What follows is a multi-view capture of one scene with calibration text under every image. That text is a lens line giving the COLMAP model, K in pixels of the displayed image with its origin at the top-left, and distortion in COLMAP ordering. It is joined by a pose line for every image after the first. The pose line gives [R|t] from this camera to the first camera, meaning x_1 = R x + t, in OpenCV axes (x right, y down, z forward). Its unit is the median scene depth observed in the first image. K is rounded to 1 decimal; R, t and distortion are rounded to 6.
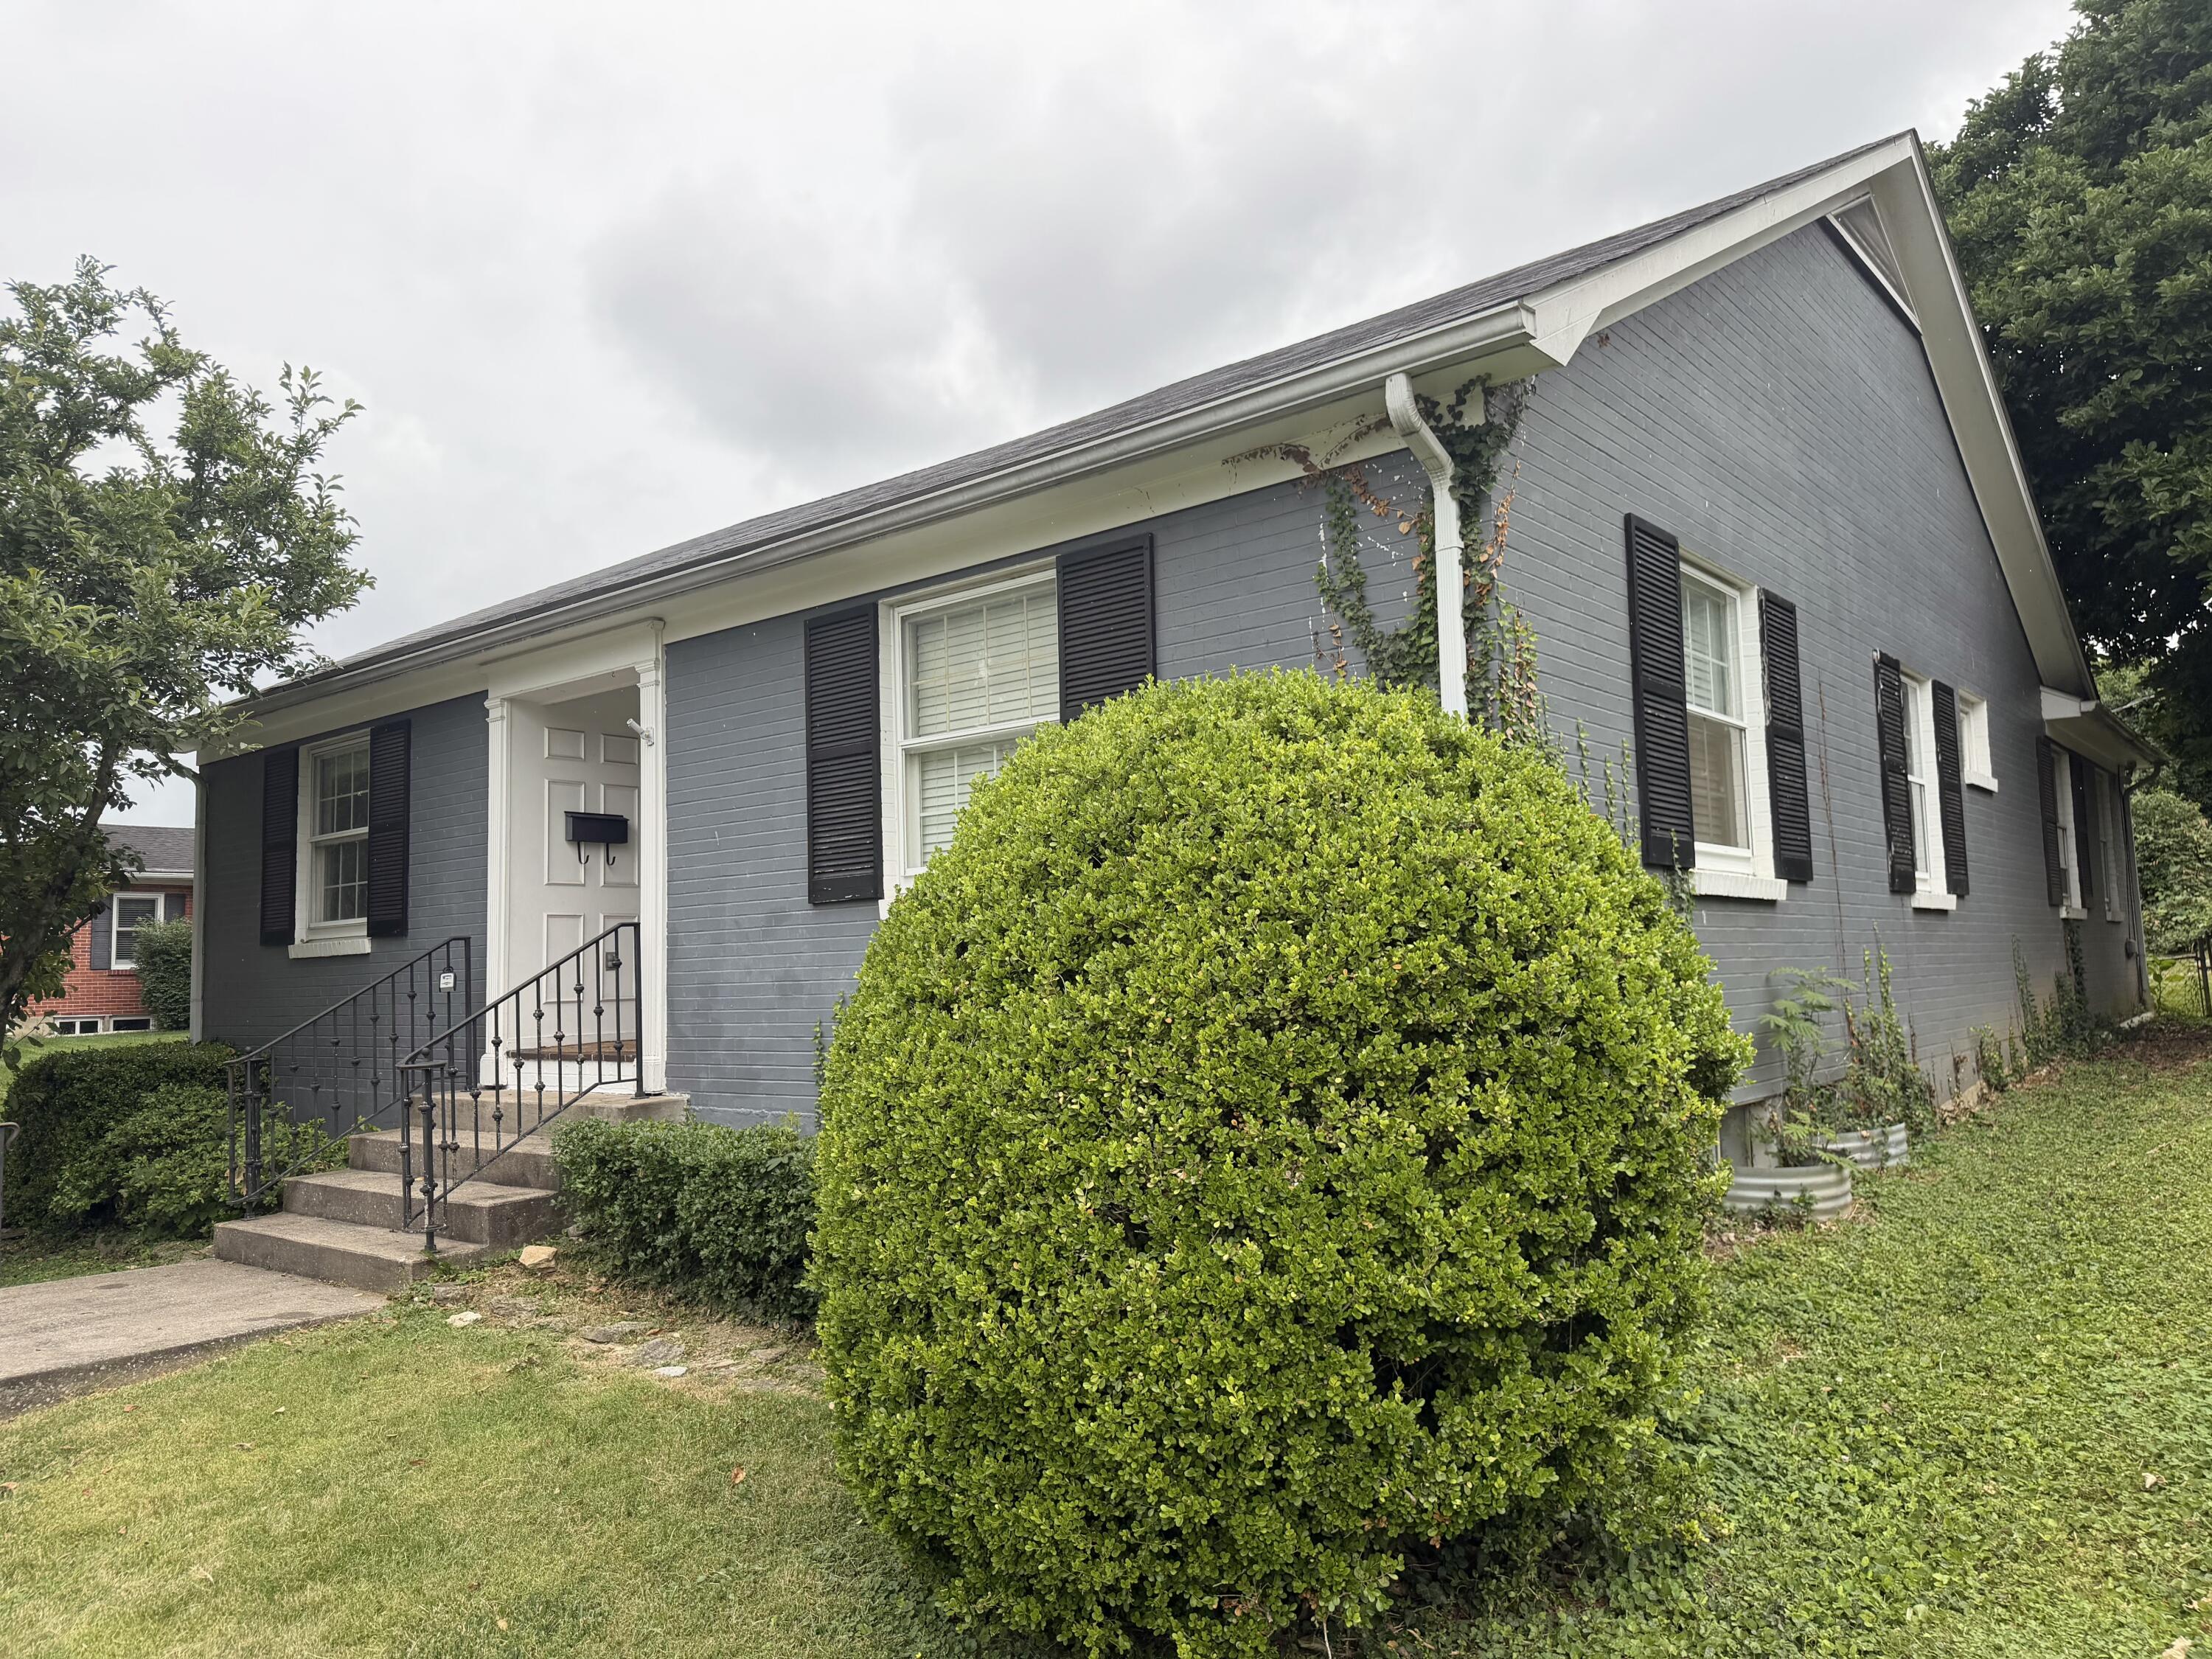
lens RADIAL K [[1536.7, 0, 1106.0], [0, 1536.7, 829.5], [0, 0, 1]] dist [0.078281, -0.064215]
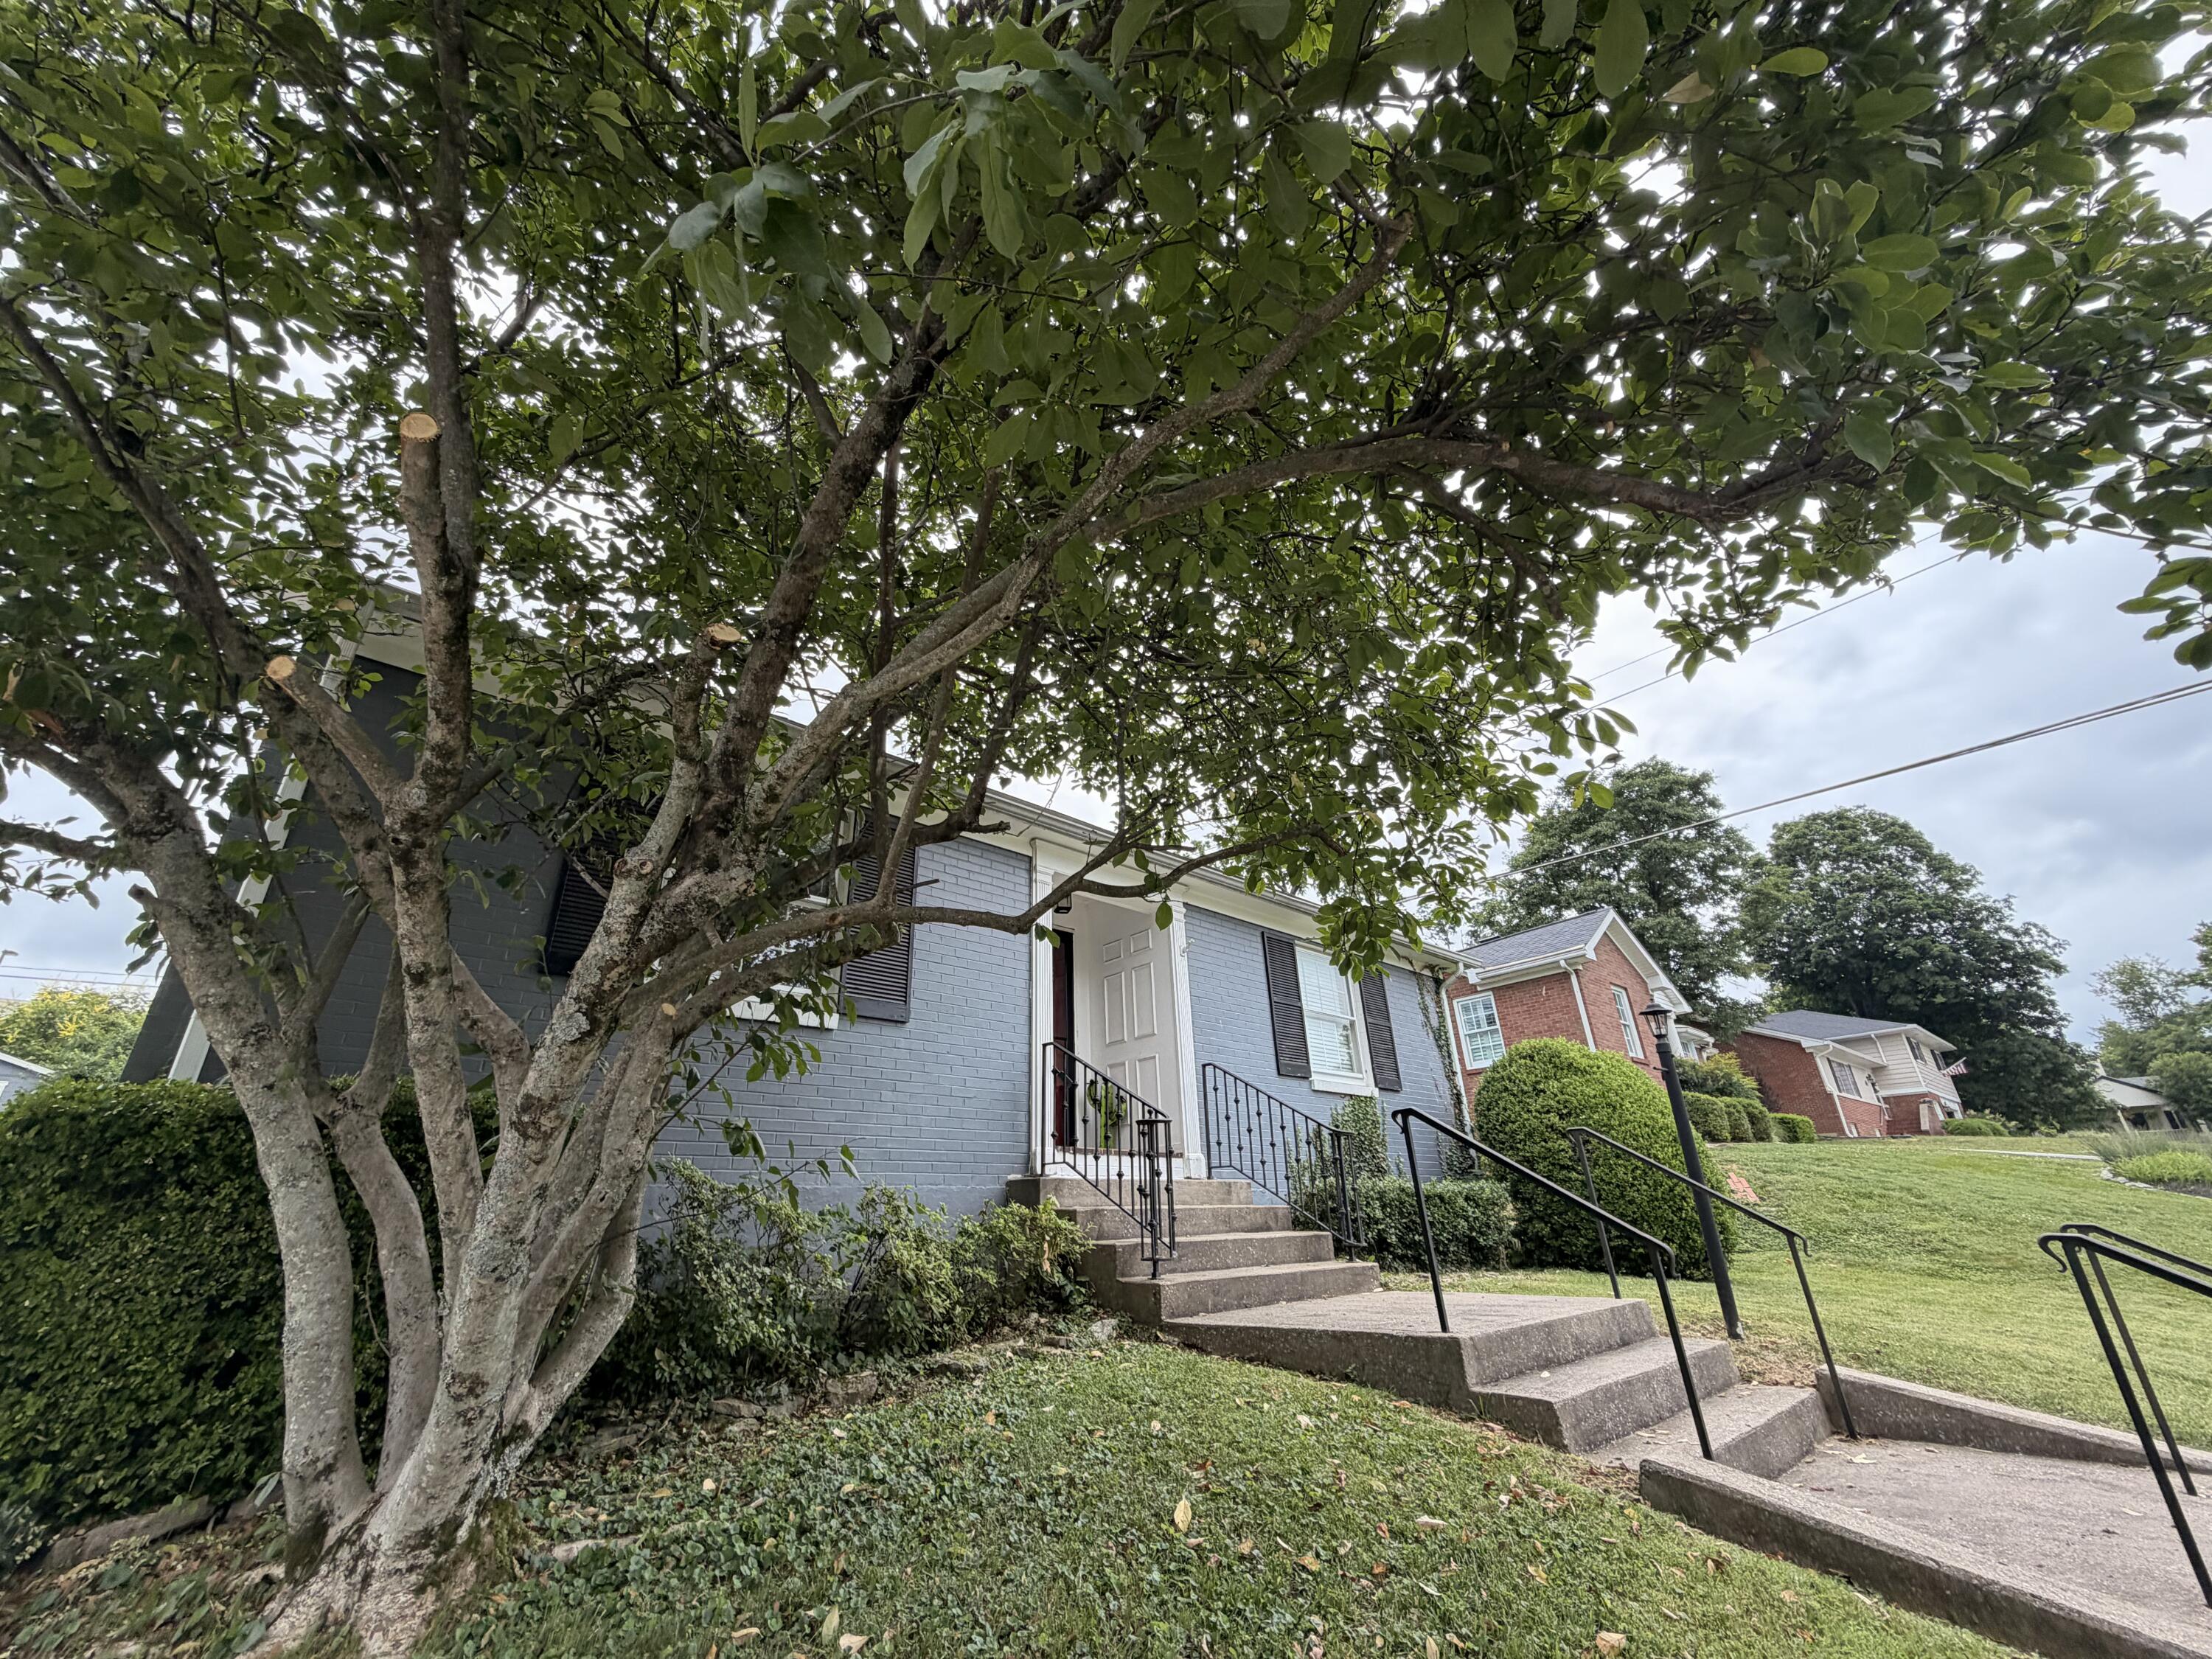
lens RADIAL K [[881.7, 0, 1103.6], [0, 881.7, 817.5], [0, 0, 1]] dist [-0.001757, 0.000326]
pose [[0.135420, 0.441636, 0.886916, -1.217955], [-0.066900, 0.897194, -0.436539, 0.232868], [-0.988527, -0.000219, 0.151043, 0.951522]]
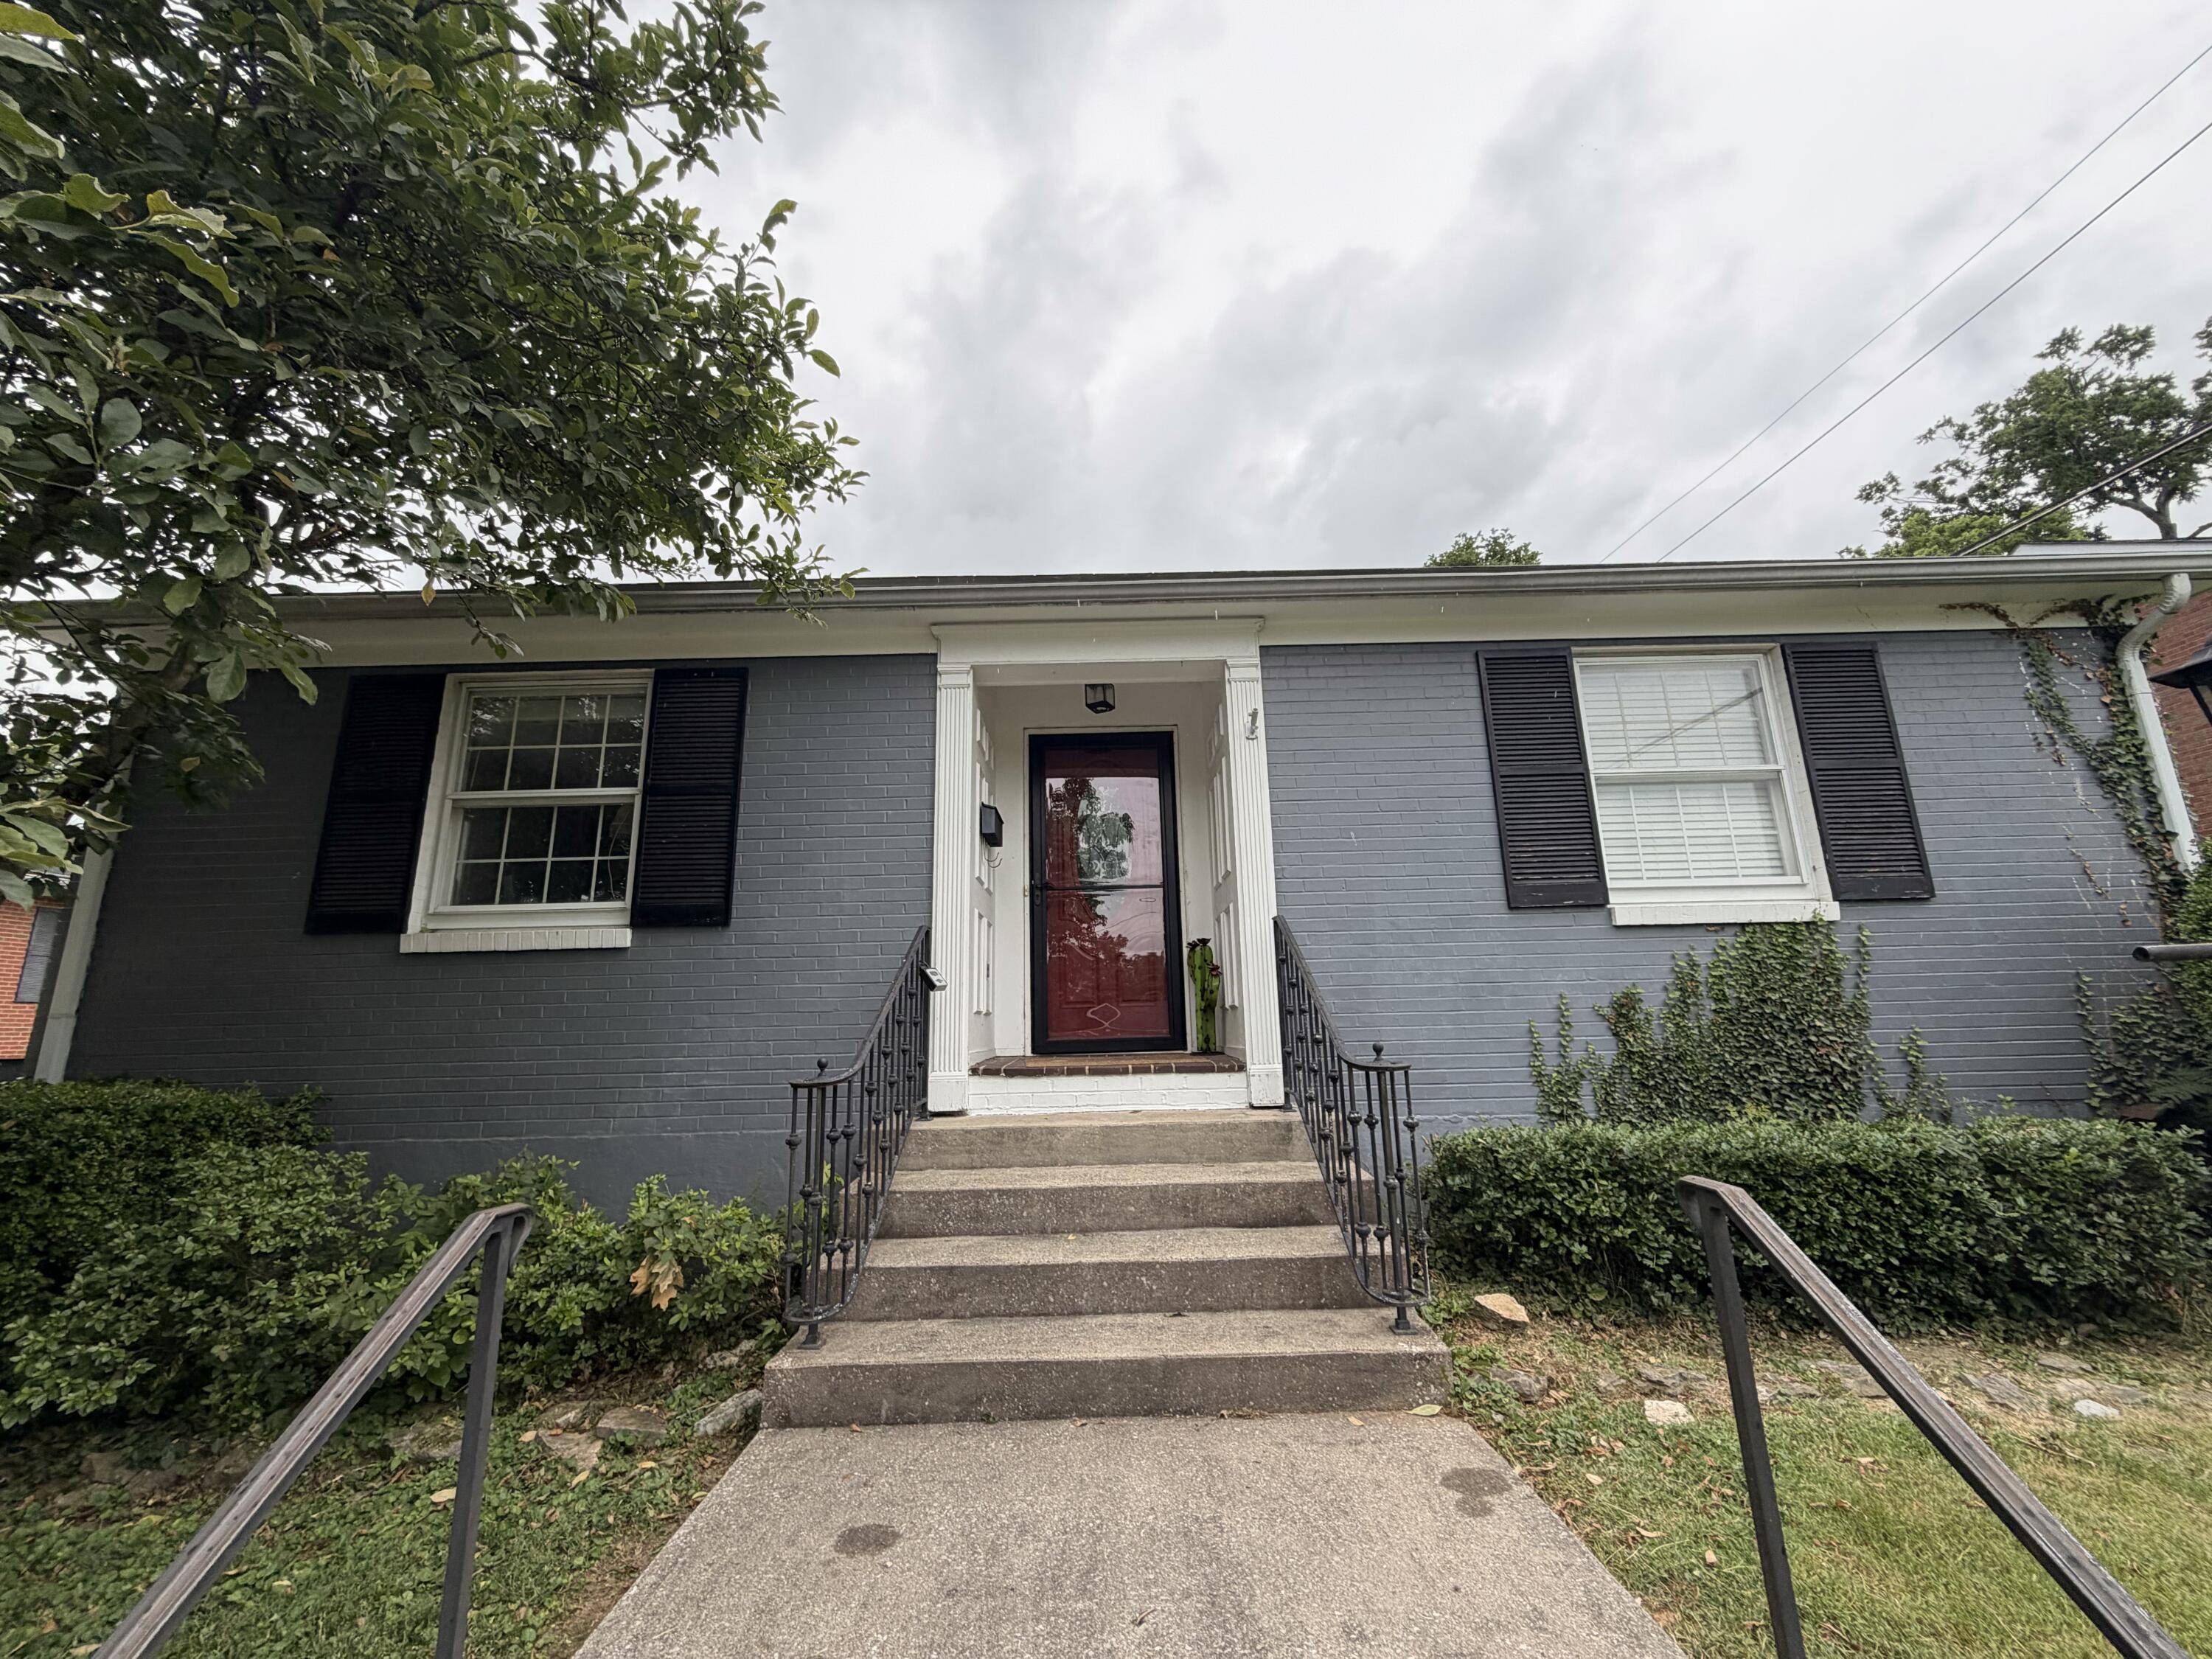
lens RADIAL K [[881.7, 0, 1103.6], [0, 881.7, 817.5], [0, 0, 1]] dist [-0.001757, 0.000326]
pose [[0.772846, 0.148677, 0.616931, -0.709217], [-0.057797, 0.984618, -0.164883, 0.092476], [-0.631956, 0.091772, 0.769552, 0.640070]]
